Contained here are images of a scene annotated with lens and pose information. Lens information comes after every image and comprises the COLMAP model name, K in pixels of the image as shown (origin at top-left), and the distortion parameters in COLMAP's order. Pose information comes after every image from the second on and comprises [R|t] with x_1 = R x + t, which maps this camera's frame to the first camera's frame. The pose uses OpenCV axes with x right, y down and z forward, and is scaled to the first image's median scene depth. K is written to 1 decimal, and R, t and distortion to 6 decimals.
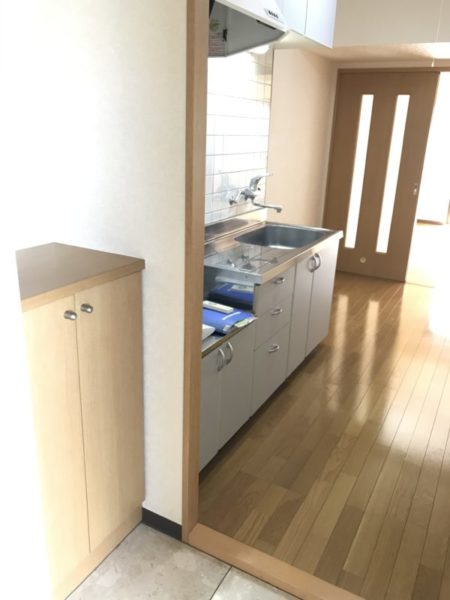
lens RADIAL K [[506.2, 0, 234.7], [0, 506.2, 301.4], [0, 0, 1]] dist [0.014451, 0.003055]
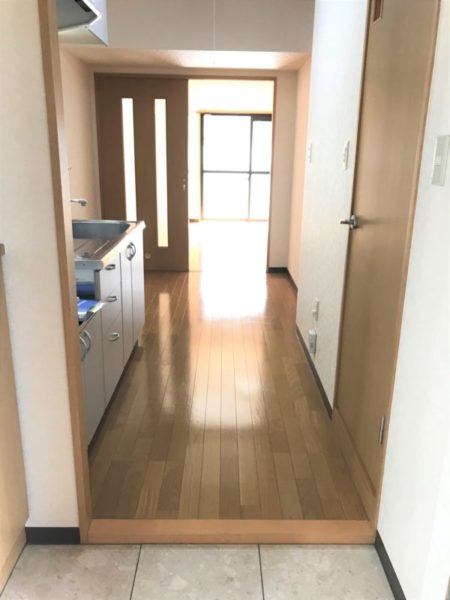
lens RADIAL K [[506.2, 0, 234.7], [0, 506.2, 301.4], [0, 0, 1]] dist [0.014451, 0.003055]
pose [[0.866094, -0.164637, 0.471991, -0.206397], [0.180922, 0.983435, 0.011046, 0.065620], [-0.465991, 0.075827, 0.881534, 0.003510]]
